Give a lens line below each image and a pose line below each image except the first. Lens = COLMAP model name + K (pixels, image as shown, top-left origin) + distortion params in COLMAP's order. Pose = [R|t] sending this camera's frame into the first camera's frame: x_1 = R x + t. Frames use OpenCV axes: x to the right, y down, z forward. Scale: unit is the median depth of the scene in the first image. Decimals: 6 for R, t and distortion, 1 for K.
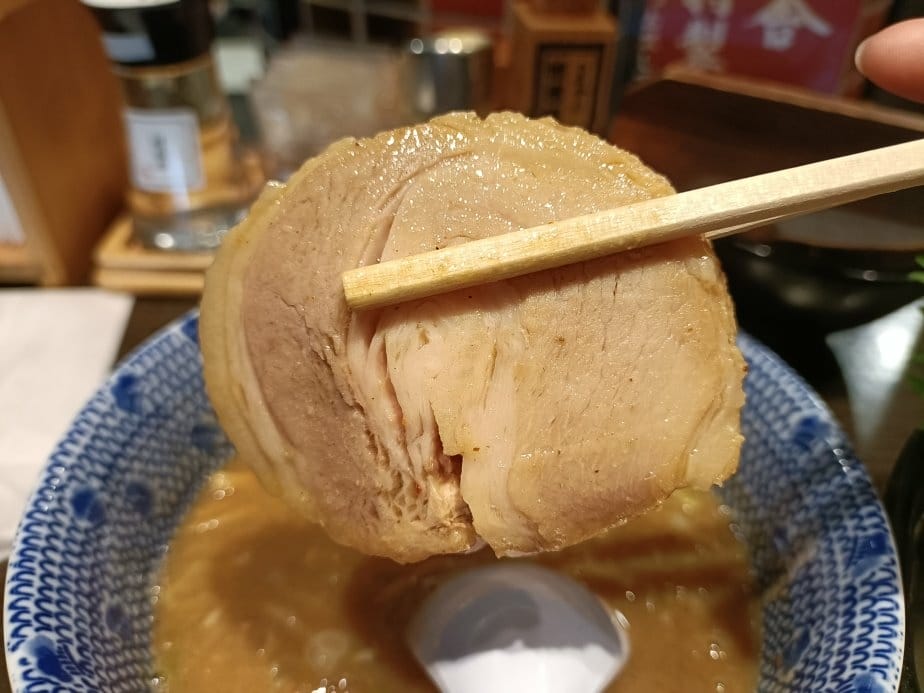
lens RADIAL K [[742.7, 0, 462.0], [0, 742.7, 346.5], [0, 0, 1]] dist [-0.055385, 0.015459]
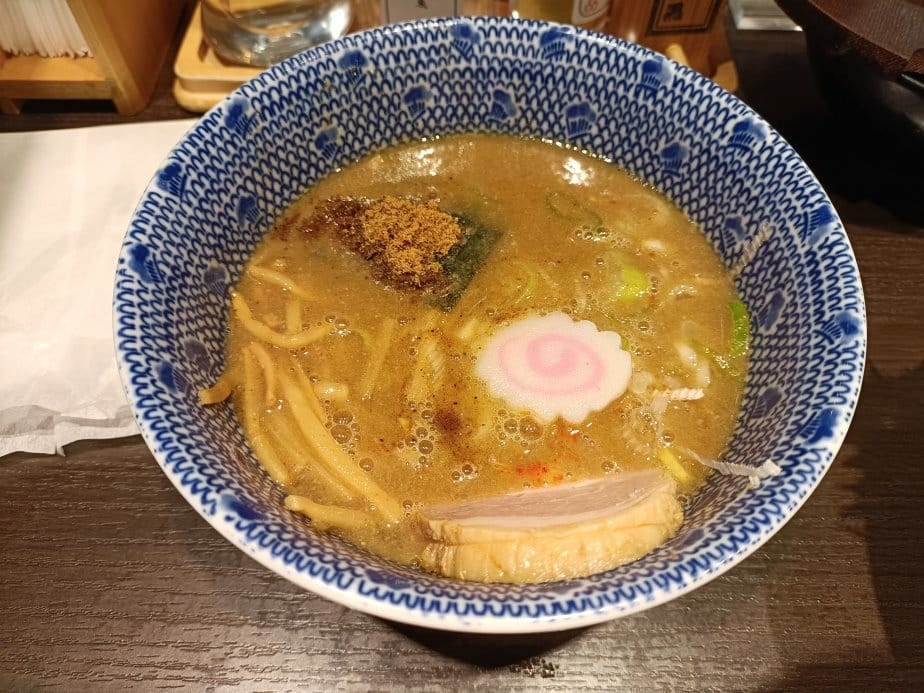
lens RADIAL K [[742.7, 0, 462.0], [0, 742.7, 346.5], [0, 0, 1]] dist [-0.055385, 0.015459]
pose [[0.935485, -0.300534, 0.185870, -0.348323], [0.218047, 0.904856, 0.365637, -0.134477], [-0.278072, -0.301520, 0.912010, -0.068151]]
